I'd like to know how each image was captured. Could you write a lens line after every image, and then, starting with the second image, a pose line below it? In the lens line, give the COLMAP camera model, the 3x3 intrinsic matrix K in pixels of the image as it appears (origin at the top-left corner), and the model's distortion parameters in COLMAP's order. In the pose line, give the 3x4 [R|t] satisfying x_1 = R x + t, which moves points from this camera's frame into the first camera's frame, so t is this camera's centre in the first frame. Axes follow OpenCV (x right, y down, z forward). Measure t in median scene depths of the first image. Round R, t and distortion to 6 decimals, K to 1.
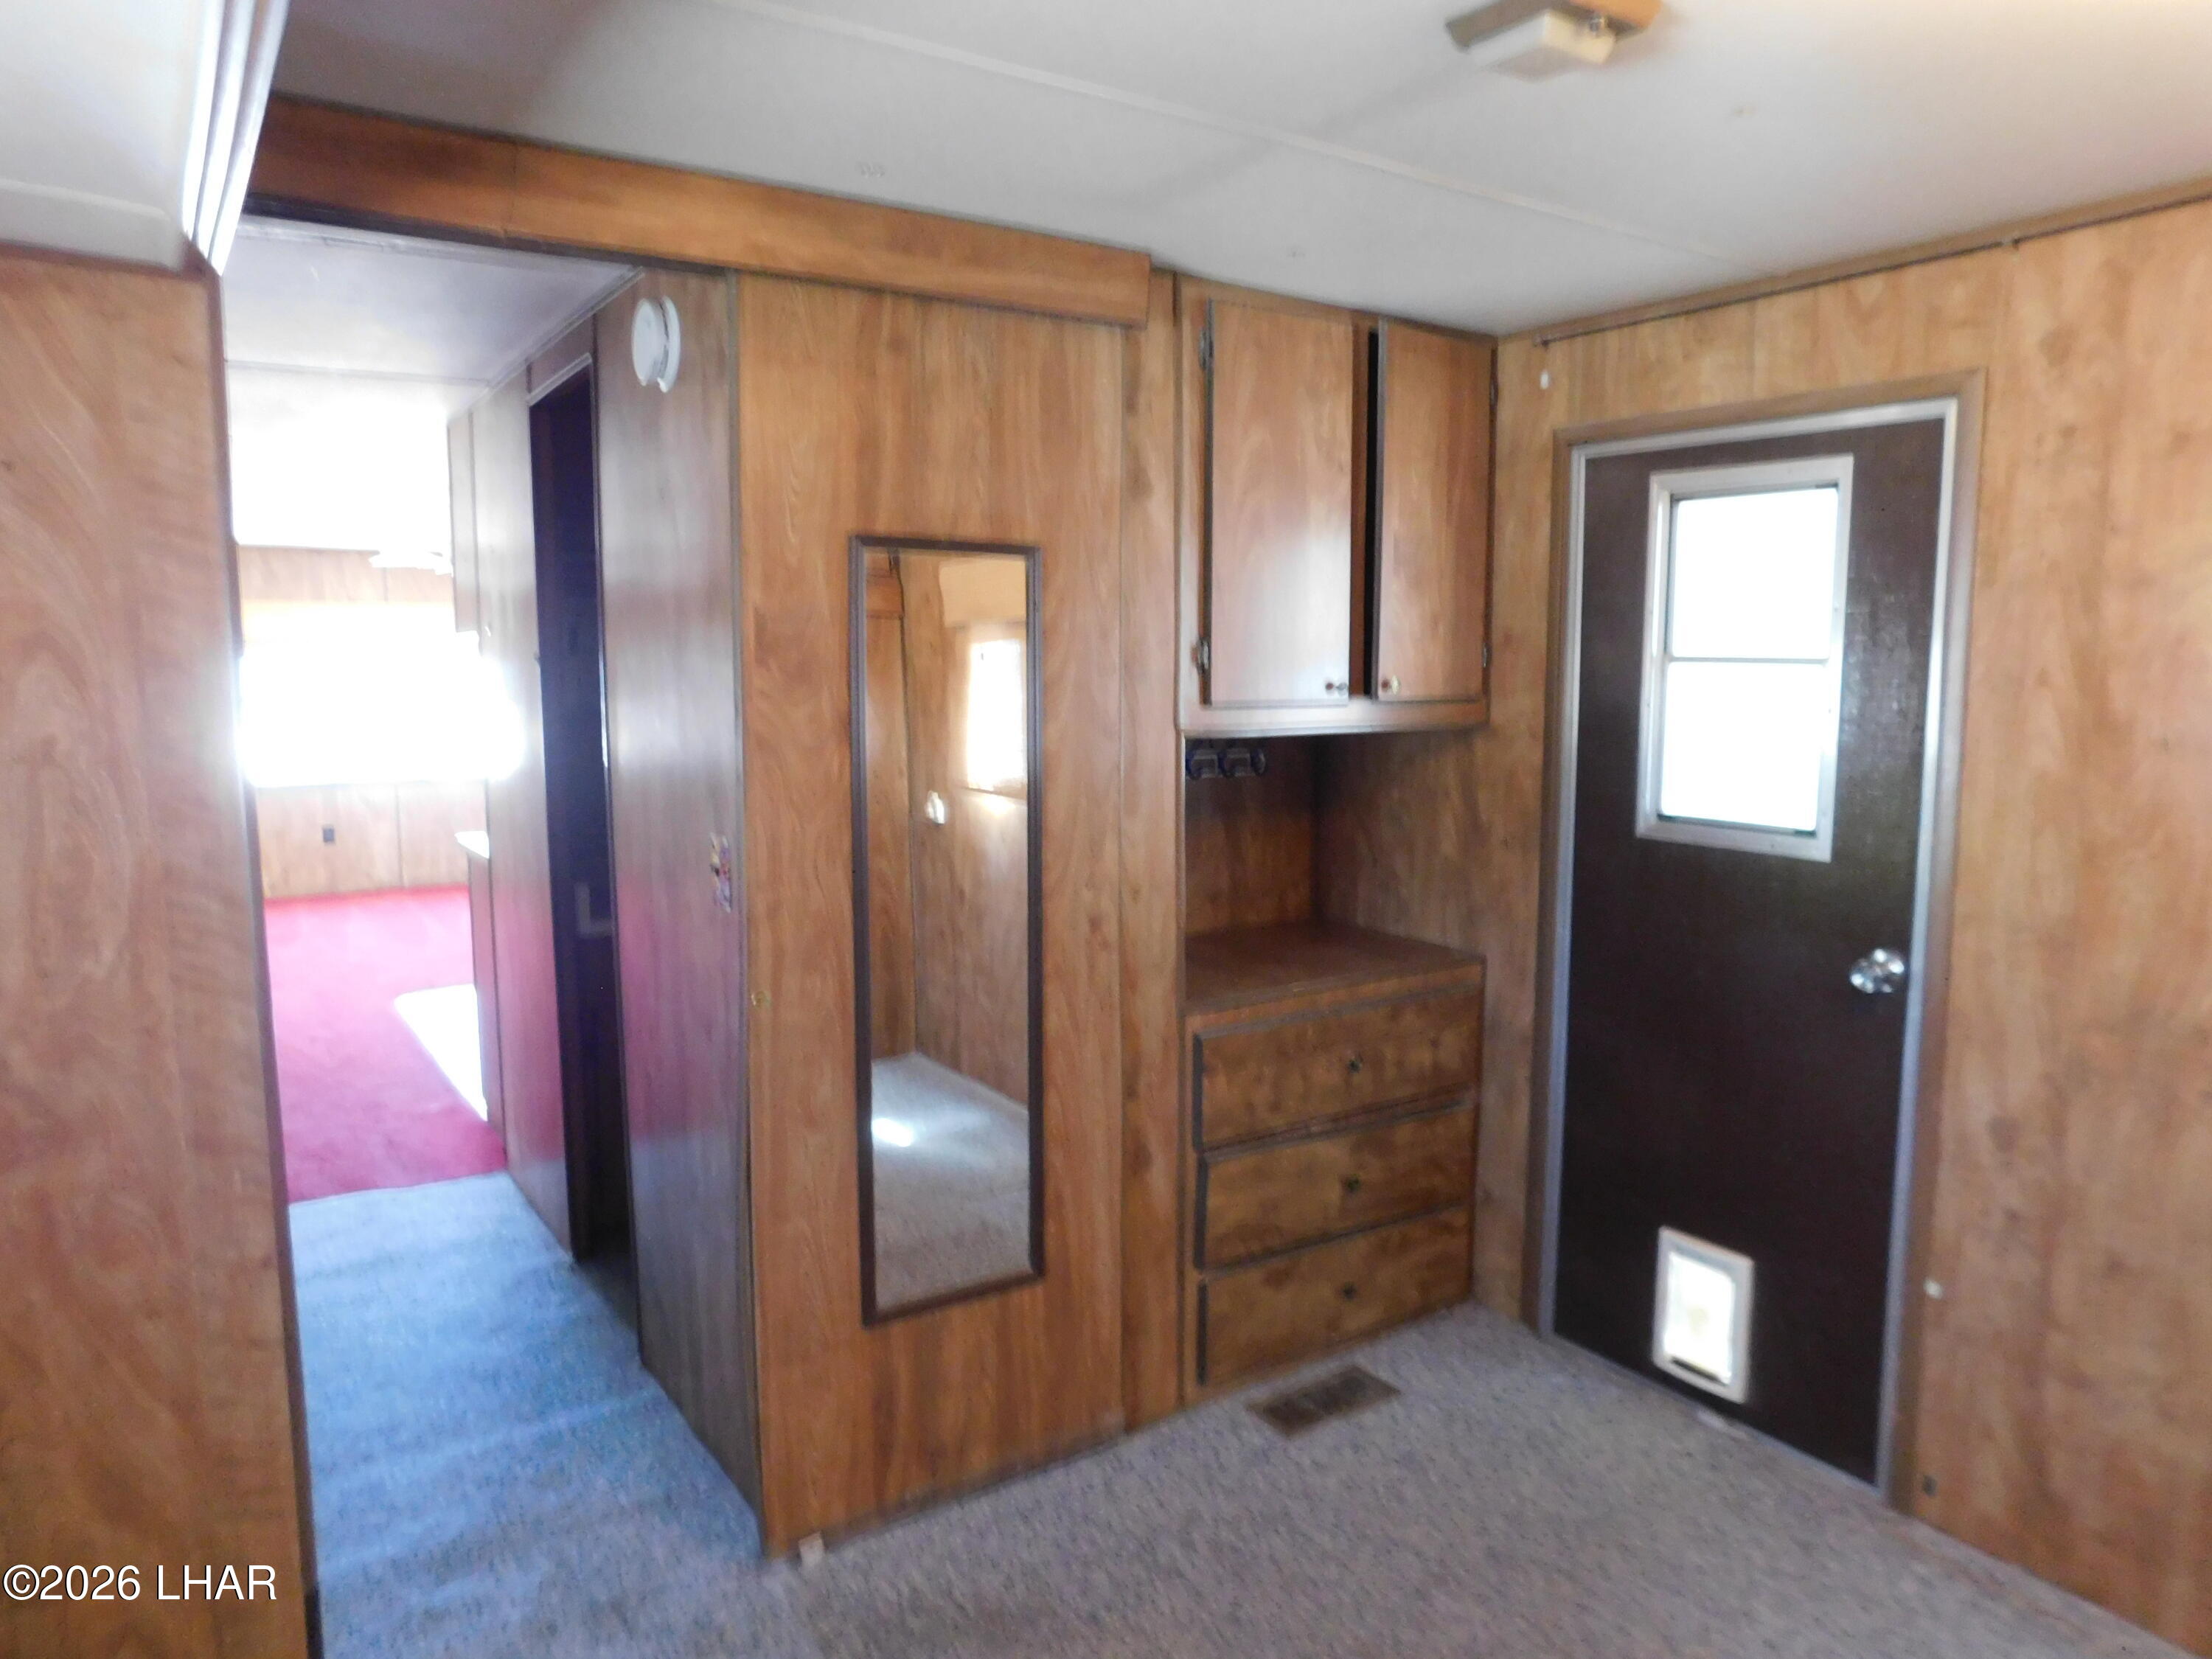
lens RADIAL K [[1457.0, 0, 1116.9], [0, 1457.0, 821.7], [0, 0, 1]] dist [-0.075191, 0.062178]
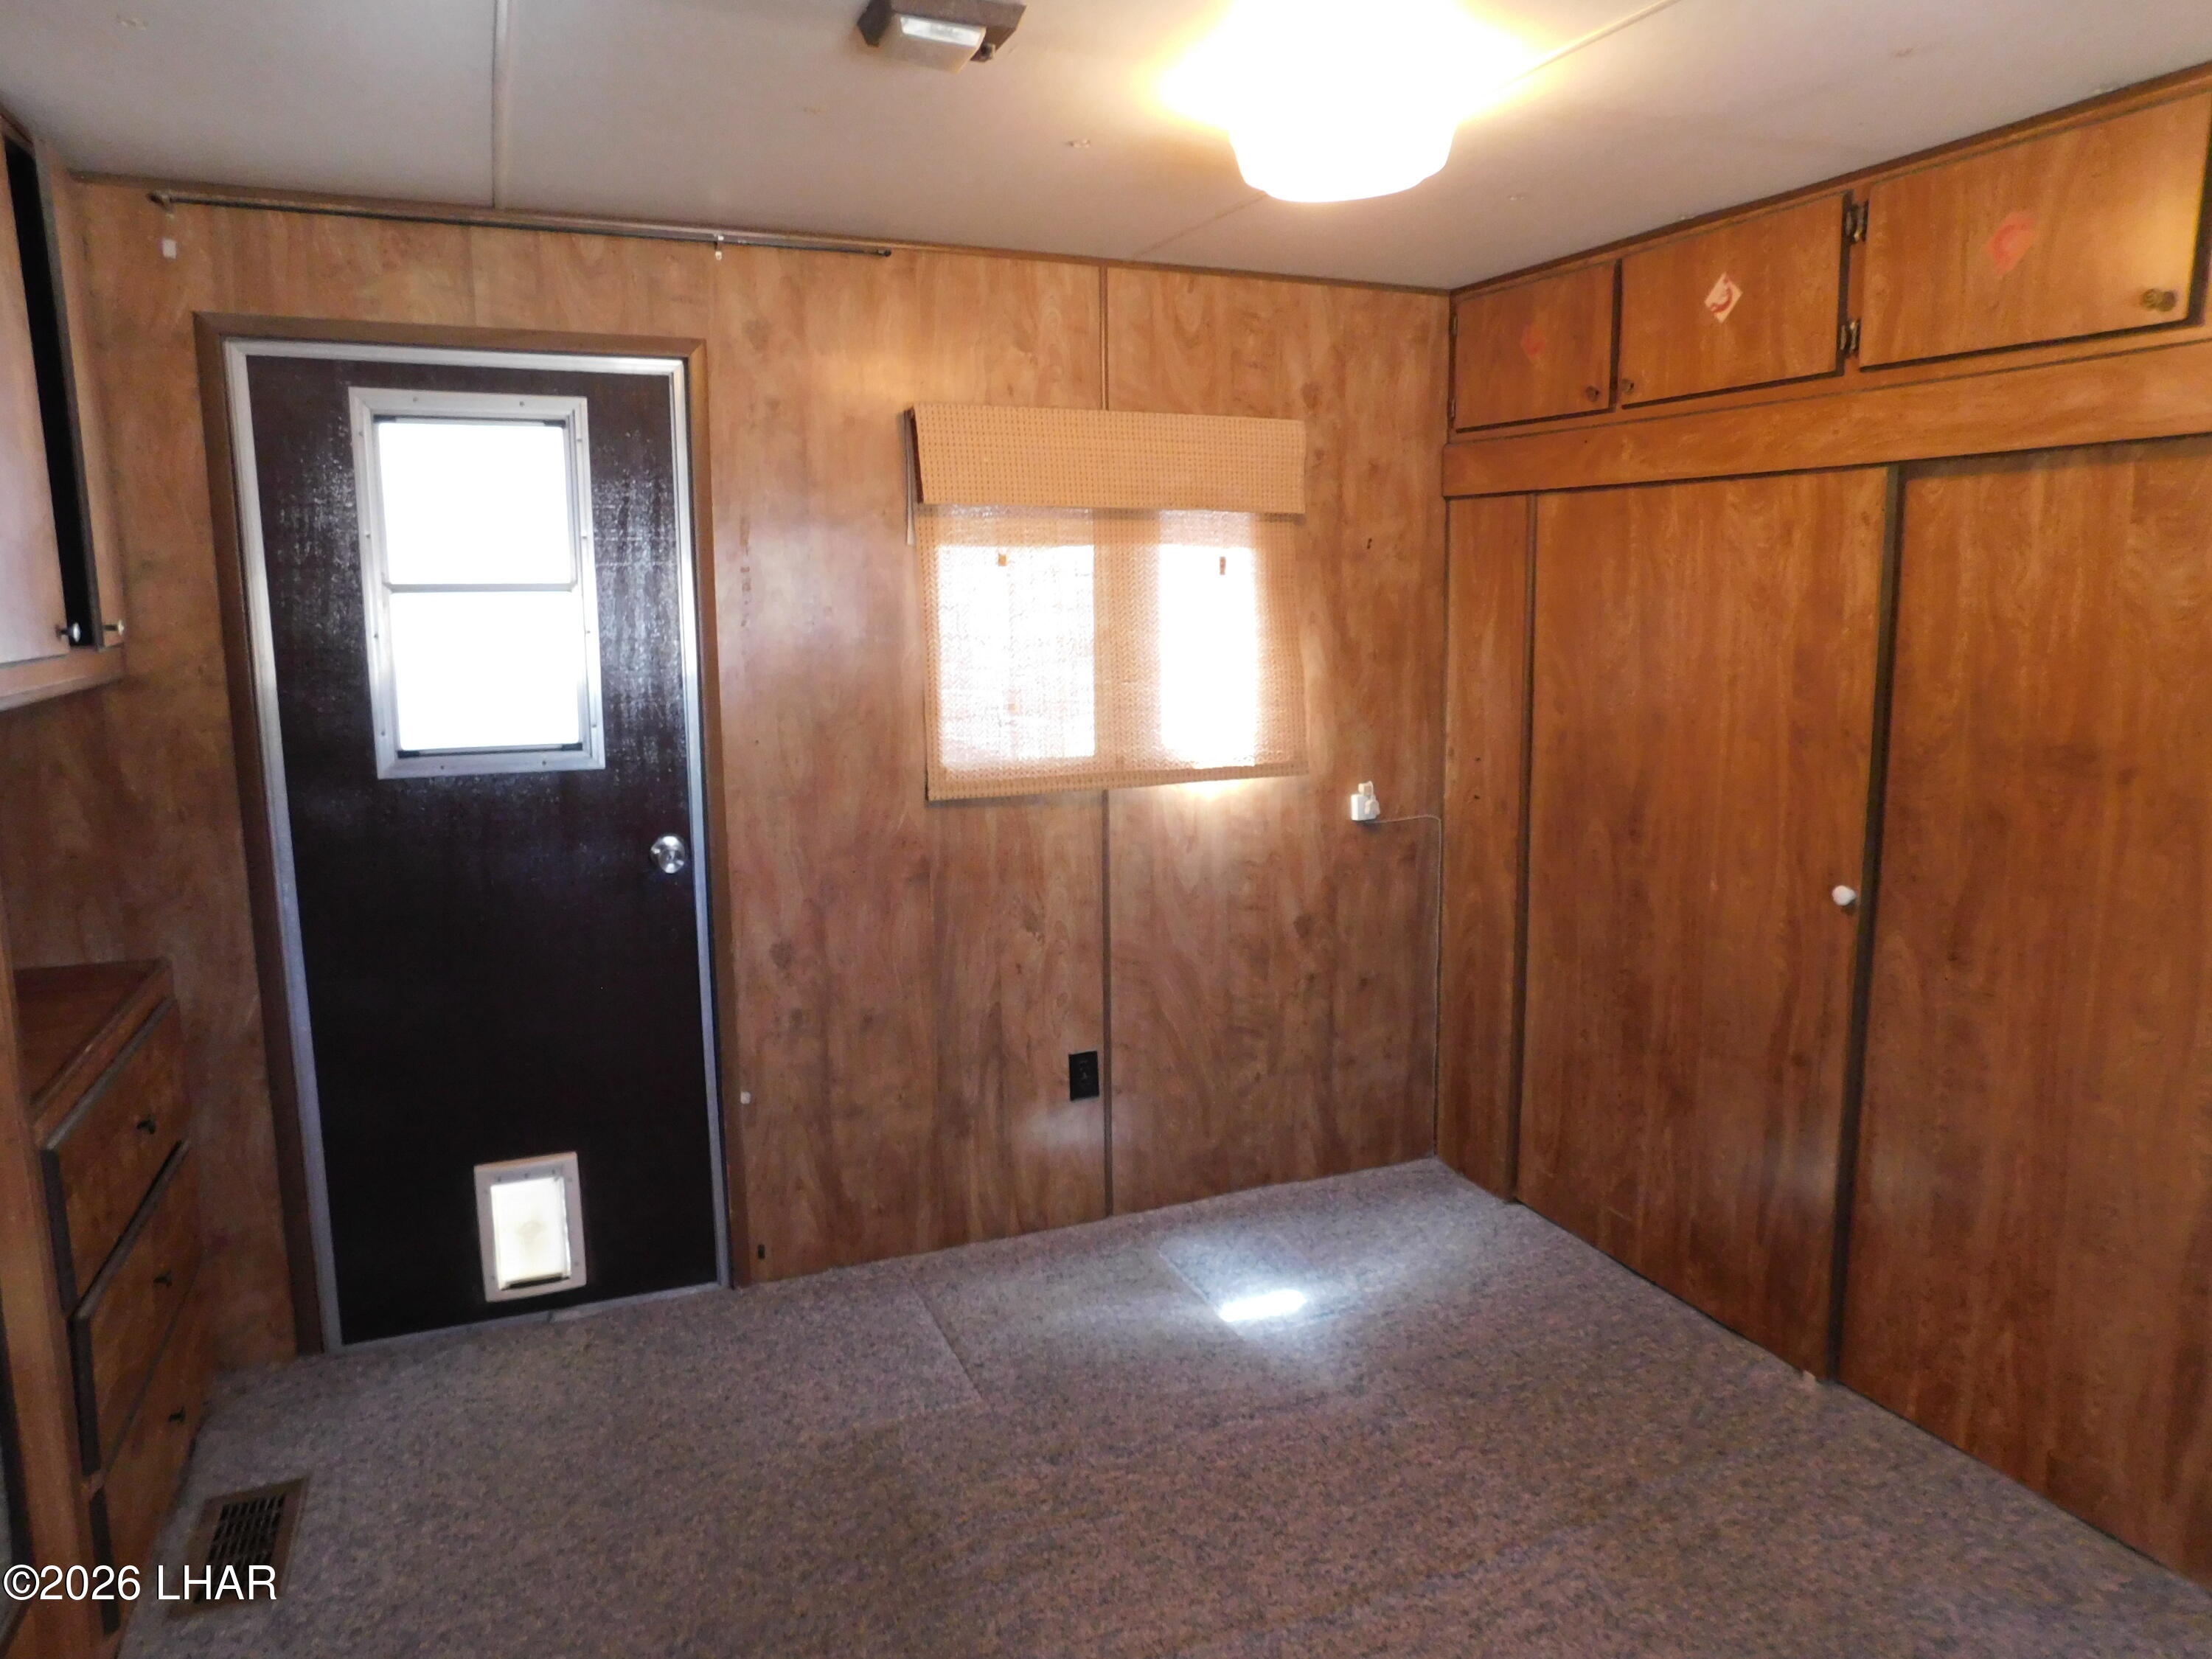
lens RADIAL K [[1457.0, 0, 1116.9], [0, 1457.0, 821.7], [0, 0, 1]] dist [-0.075191, 0.062178]
pose [[0.194688, -0.160736, 0.967606, -0.505198], [0.117210, 0.983226, 0.139748, -0.040802], [-0.973837, 0.086205, 0.210262, 0.383598]]
